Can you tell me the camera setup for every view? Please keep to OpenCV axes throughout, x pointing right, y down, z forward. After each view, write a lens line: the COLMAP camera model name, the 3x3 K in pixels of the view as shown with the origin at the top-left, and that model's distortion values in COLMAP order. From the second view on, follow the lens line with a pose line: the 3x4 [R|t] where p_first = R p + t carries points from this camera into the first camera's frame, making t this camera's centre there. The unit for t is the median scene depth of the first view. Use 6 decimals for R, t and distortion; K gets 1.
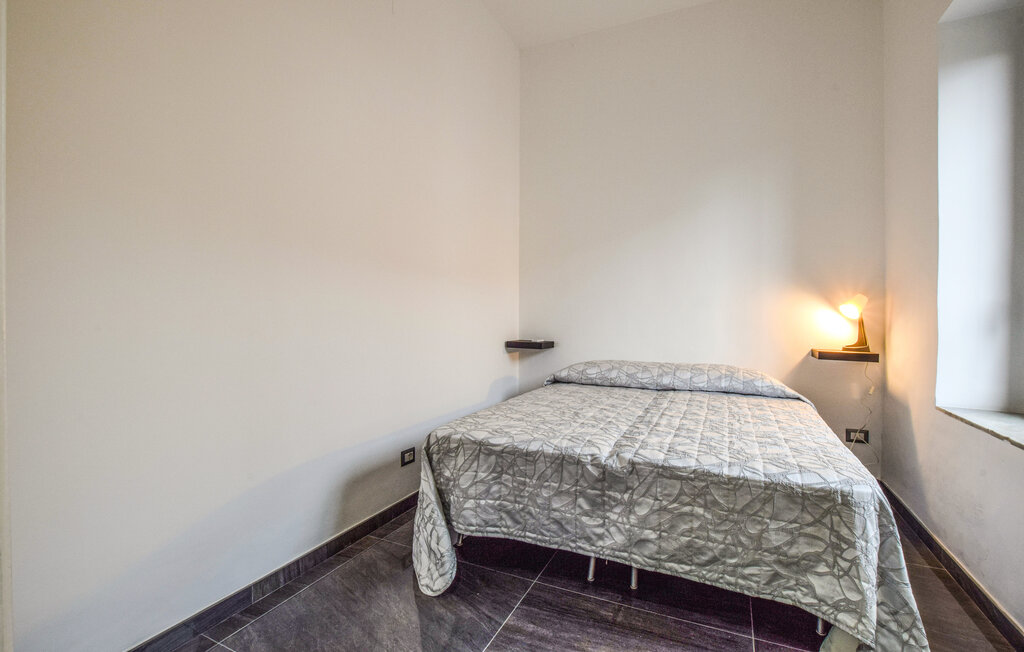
lens RADIAL K [[447.3, 0, 508.8], [0, 447.3, 323.6], [0, 0, 1]] dist [-0.027483, 0.001081]
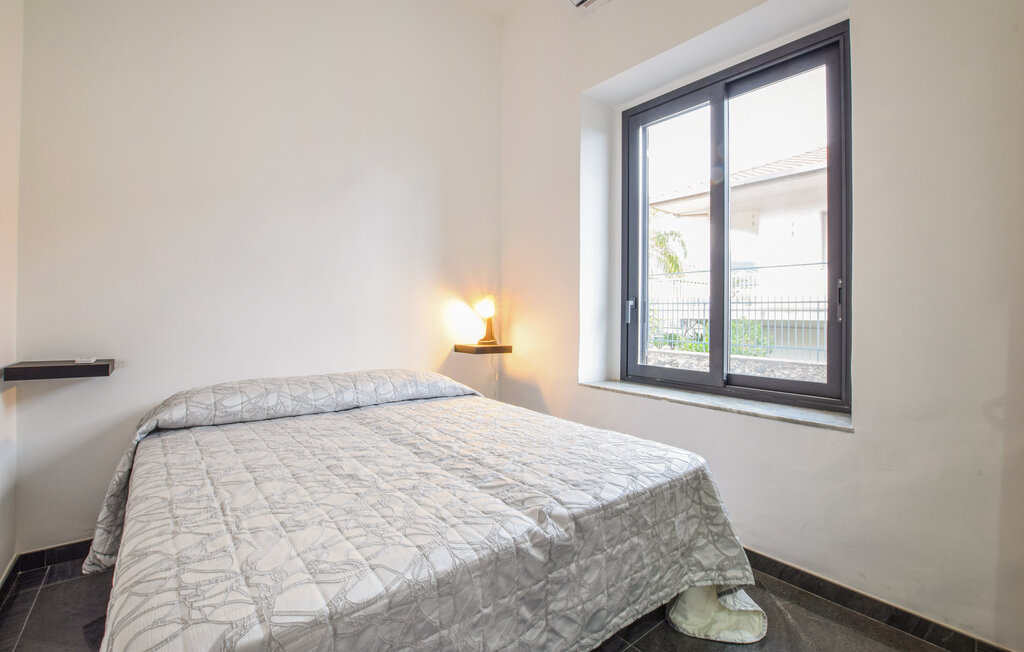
lens RADIAL K [[447.3, 0, 510.3], [0, 447.3, 317.4], [0, 0, 1]] dist [-0.027483, 0.001081]
pose [[0.435927, -0.006995, 0.899955, -0.411079], [0.011118, 0.999935, 0.002387, -0.019160], [-0.899913, 0.008965, 0.435977, 0.750709]]
